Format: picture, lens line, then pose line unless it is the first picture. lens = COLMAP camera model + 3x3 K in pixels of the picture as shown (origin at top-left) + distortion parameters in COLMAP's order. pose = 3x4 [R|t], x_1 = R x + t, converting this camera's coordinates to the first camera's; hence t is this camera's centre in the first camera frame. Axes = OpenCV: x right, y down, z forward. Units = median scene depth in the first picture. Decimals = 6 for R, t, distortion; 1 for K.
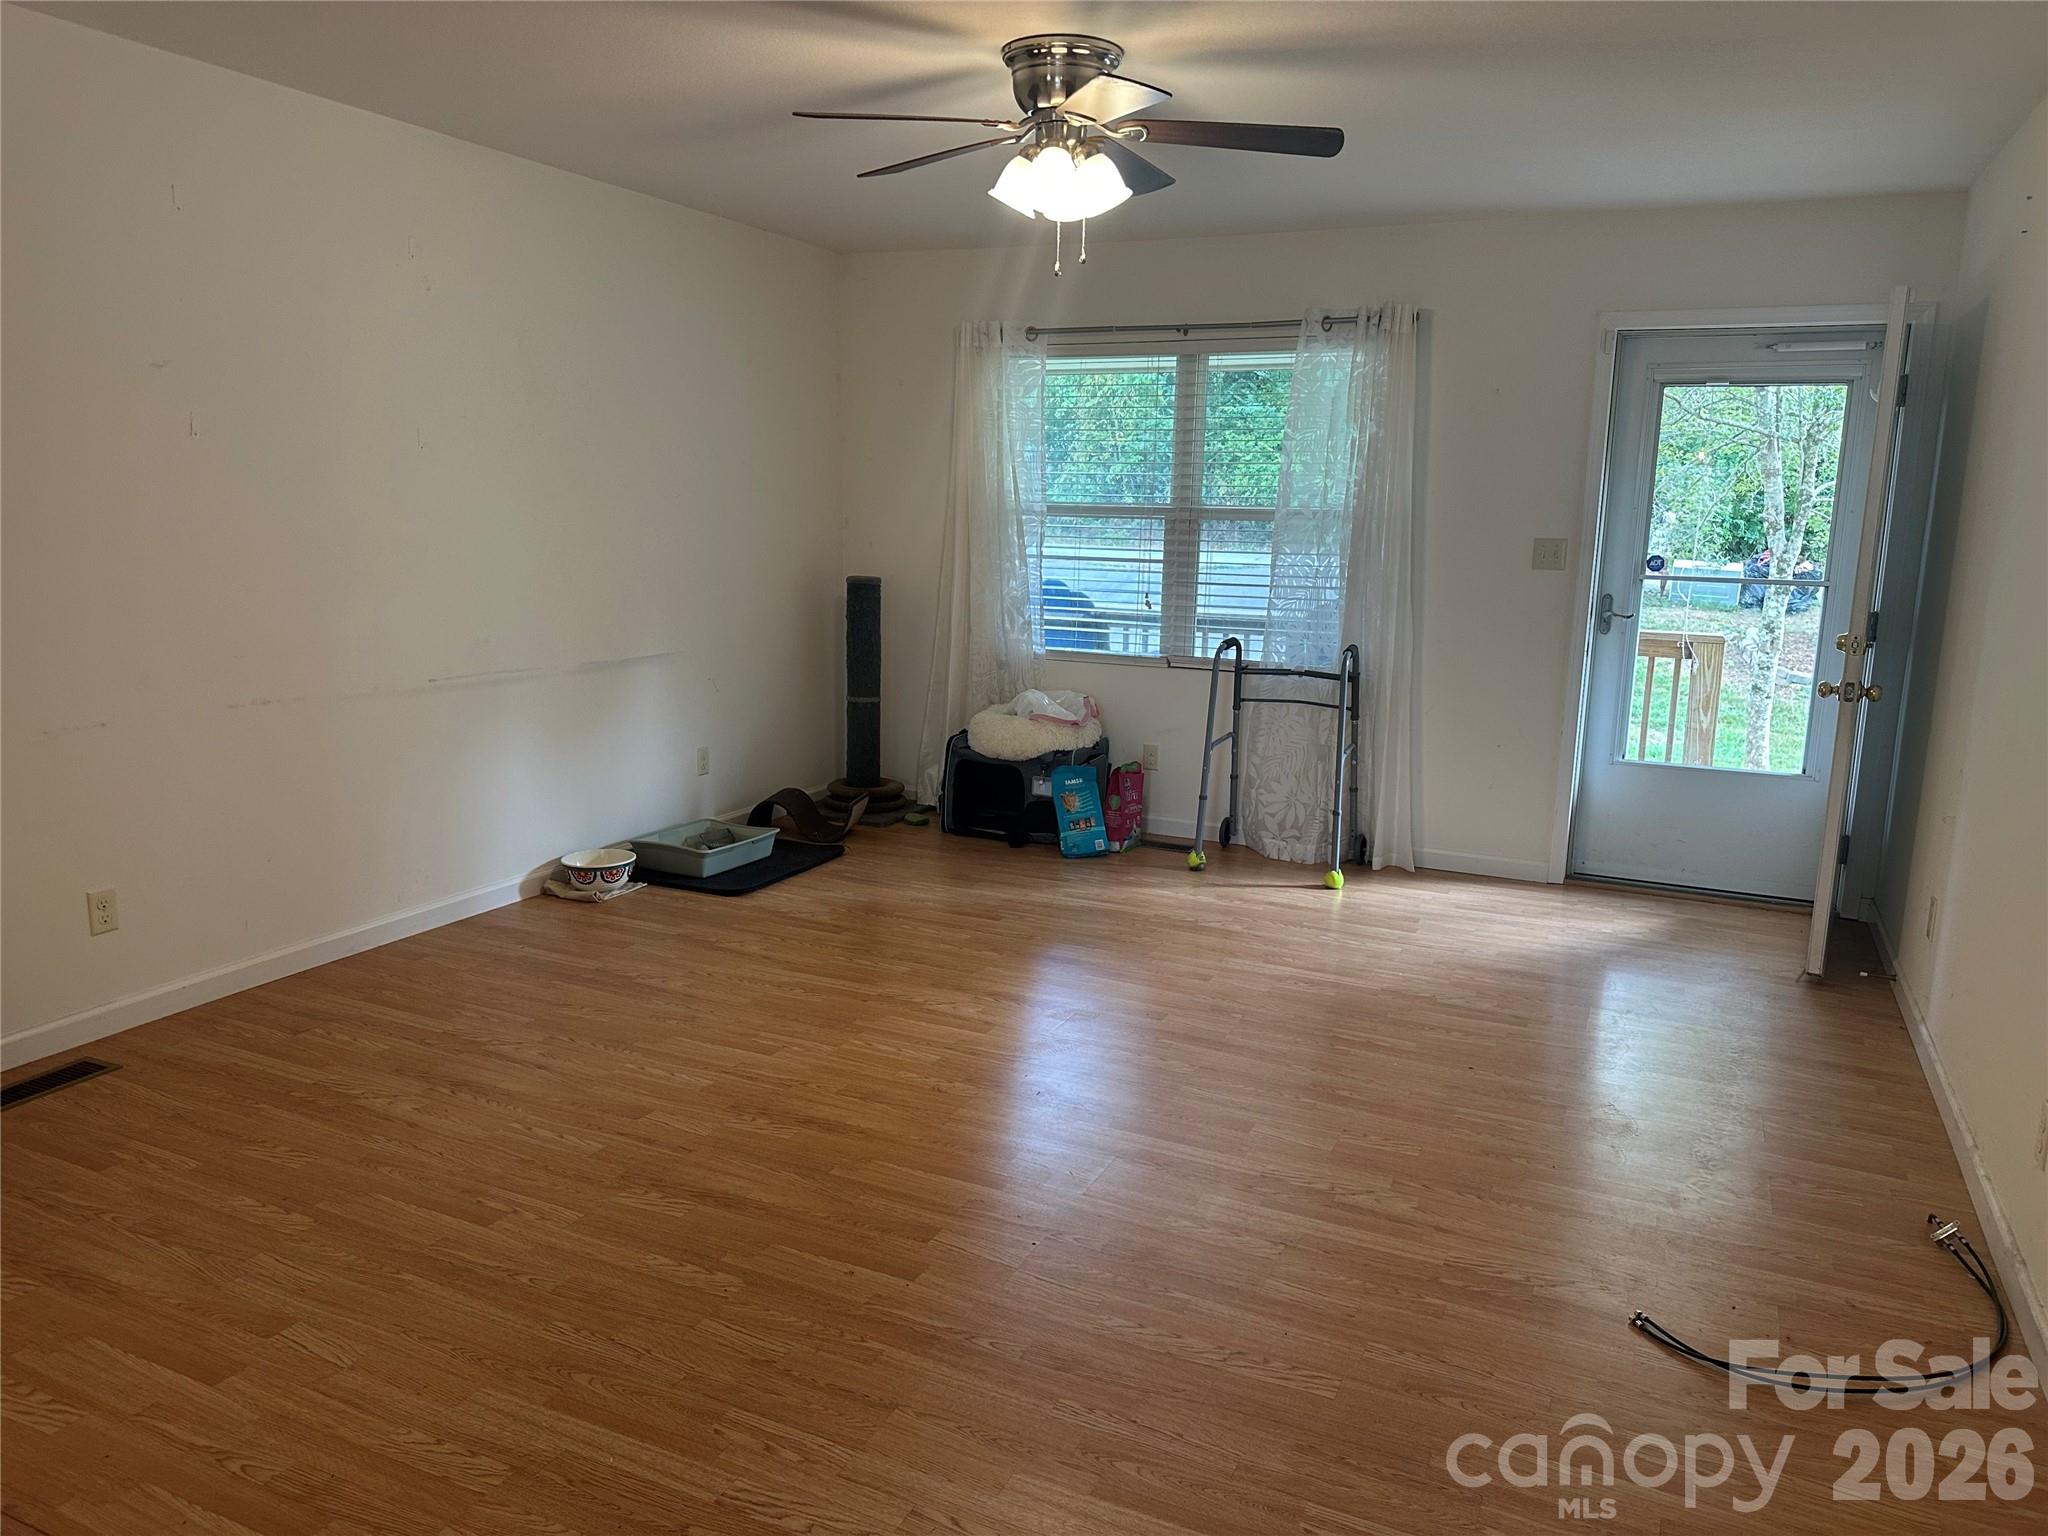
lens RADIAL K [[1436.6, 0, 1013.7], [0, 1436.6, 768.2], [0, 0, 1]] dist [0.002803, 0.000229]
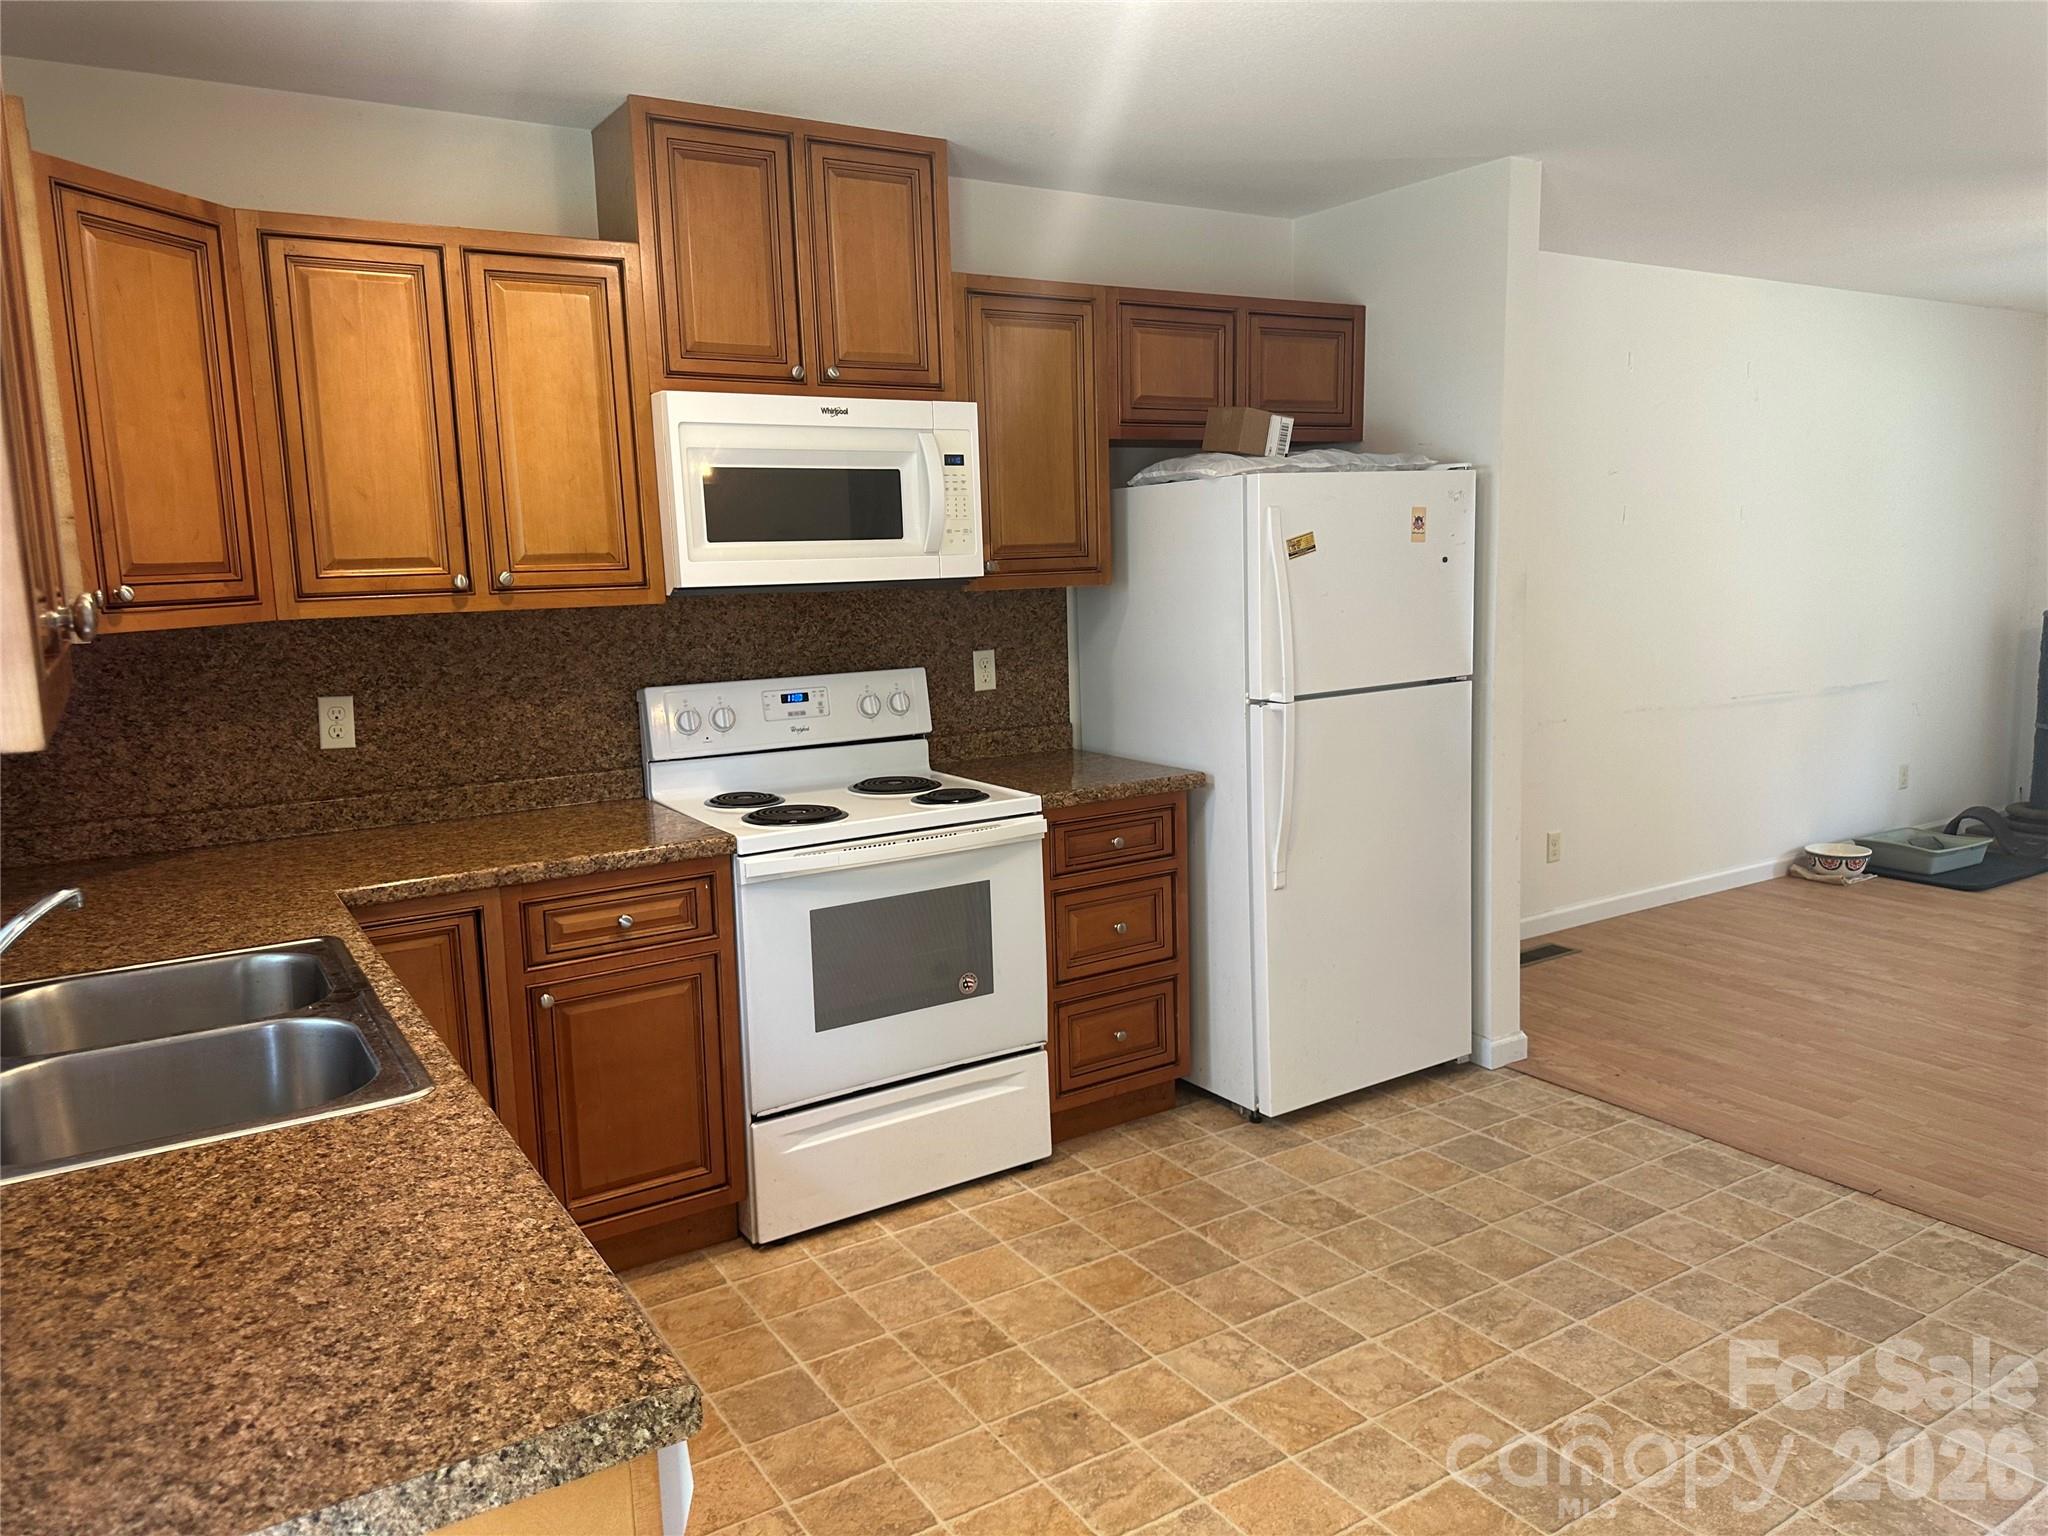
lens RADIAL K [[1436.6, 0, 1033.4], [0, 1436.6, 757.0], [0, 0, 1]] dist [0.002803, 0.000229]
pose [[0.832466, 0.034600, -0.552995, -0.191441], [-0.054319, 0.998337, -0.019308, 0.046559], [0.551408, 0.046111, 0.832961, -0.383609]]
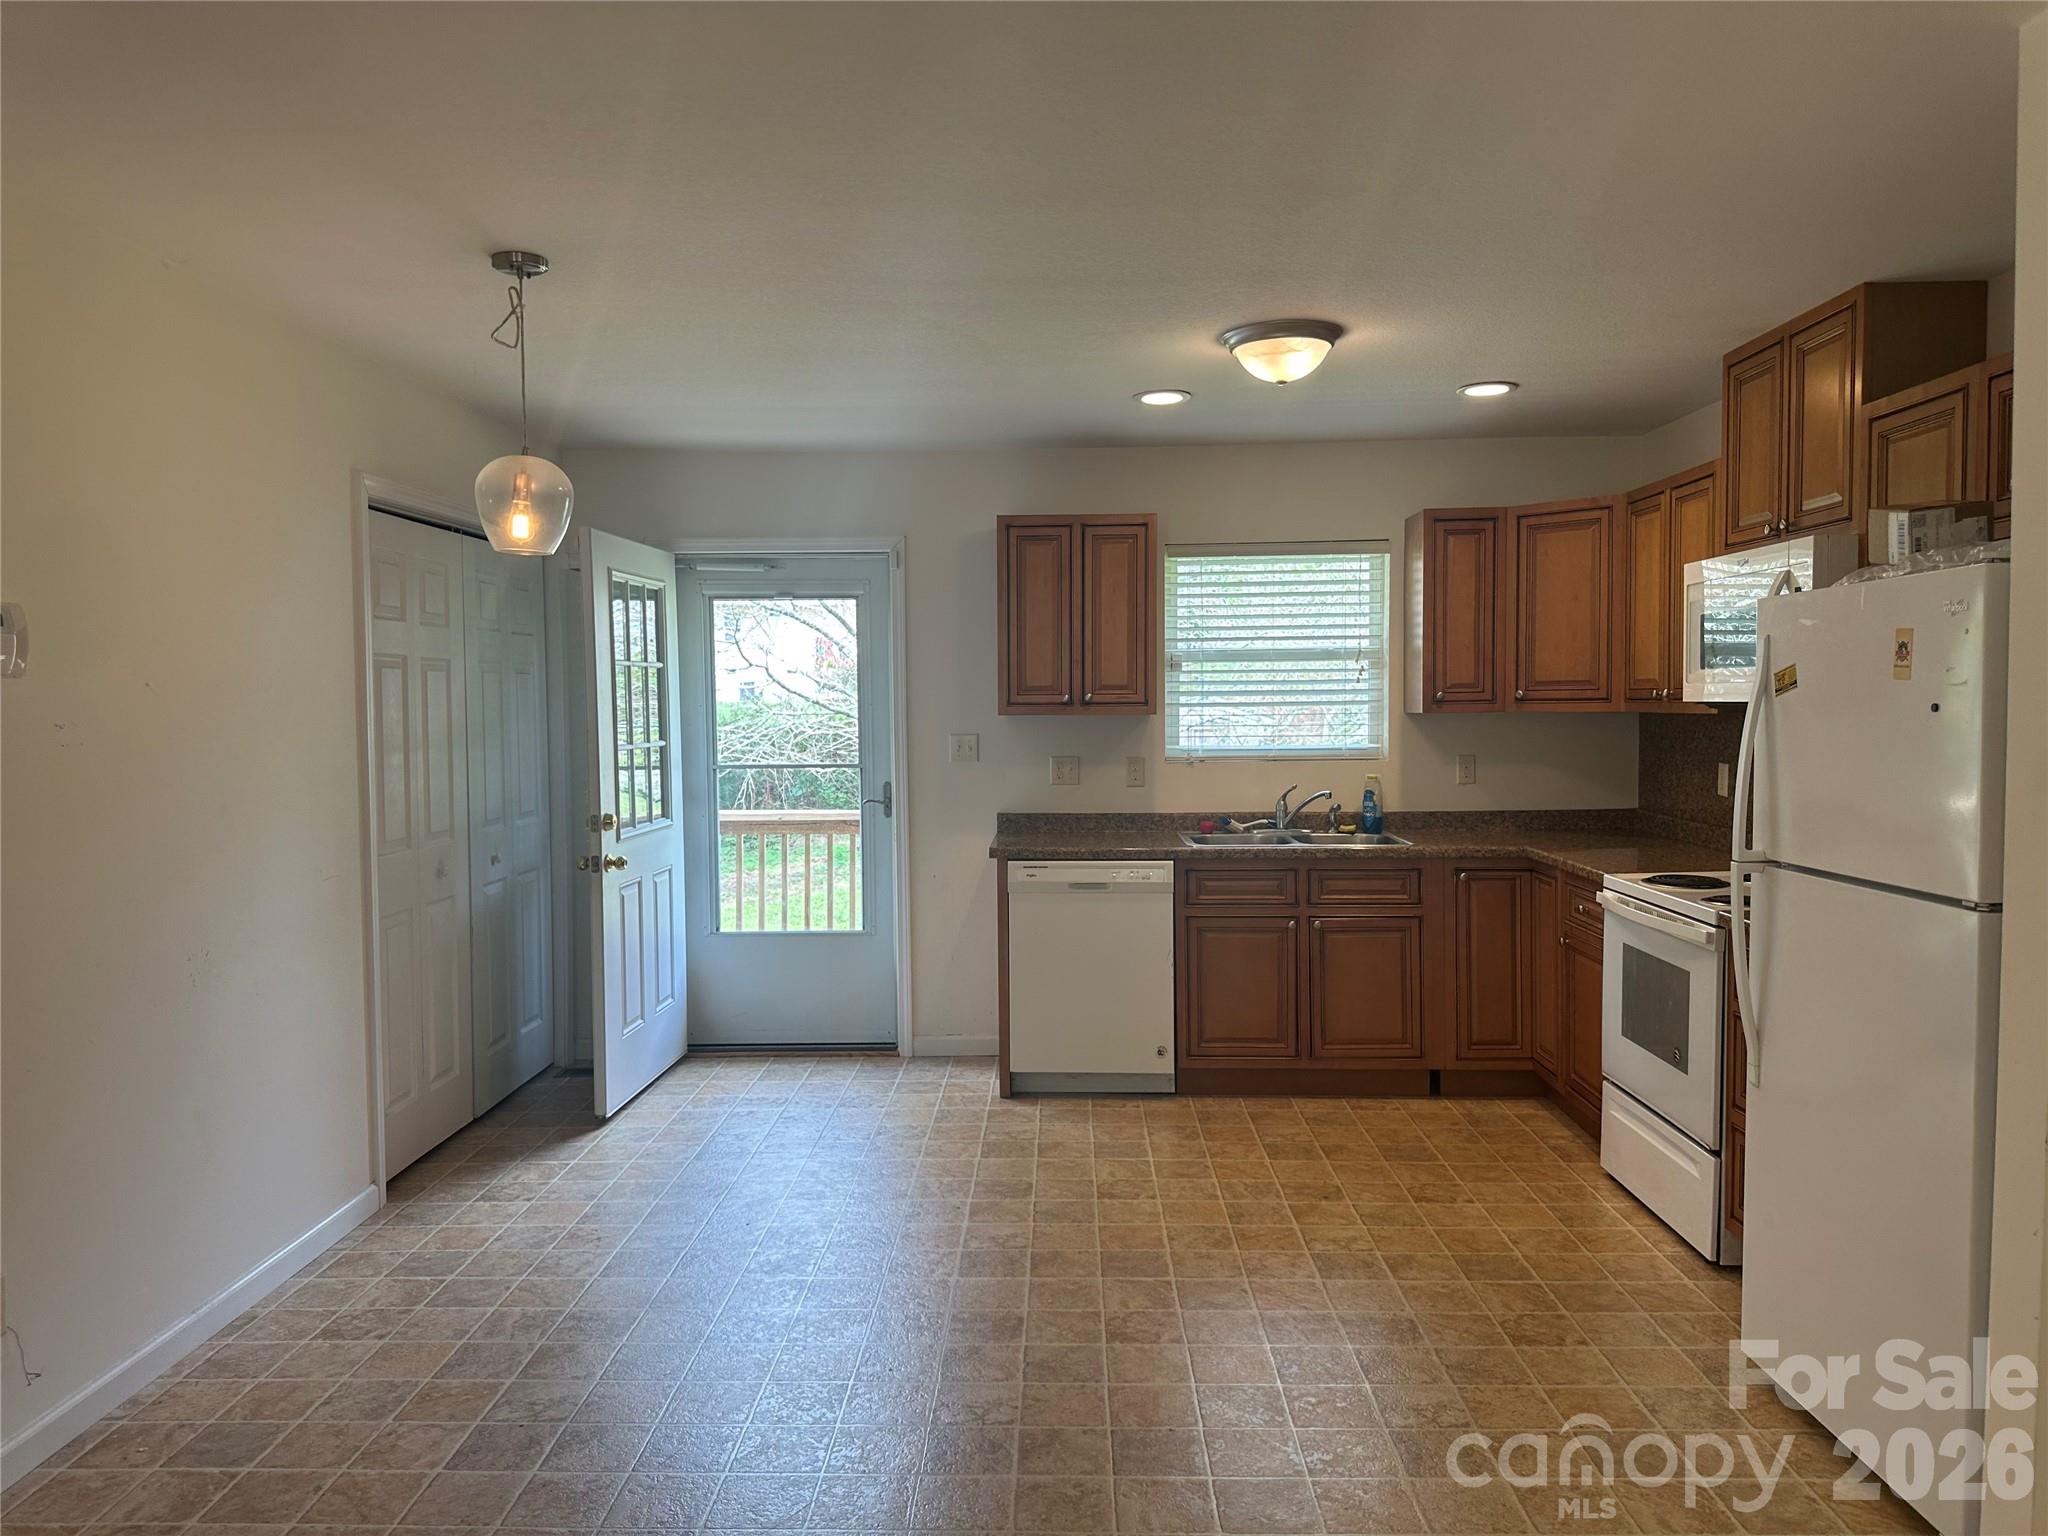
lens RADIAL K [[1436.6, 0, 1024.6], [0, 1436.6, 770.8], [0, 0, 1]] dist [0.002803, 0.000229]
pose [[-0.926748, 0.007472, -0.375609, 1.053614], [-0.075390, 0.975765, 0.205424, -0.997282], [0.368041, 0.218694, -0.903725, 5.657566]]
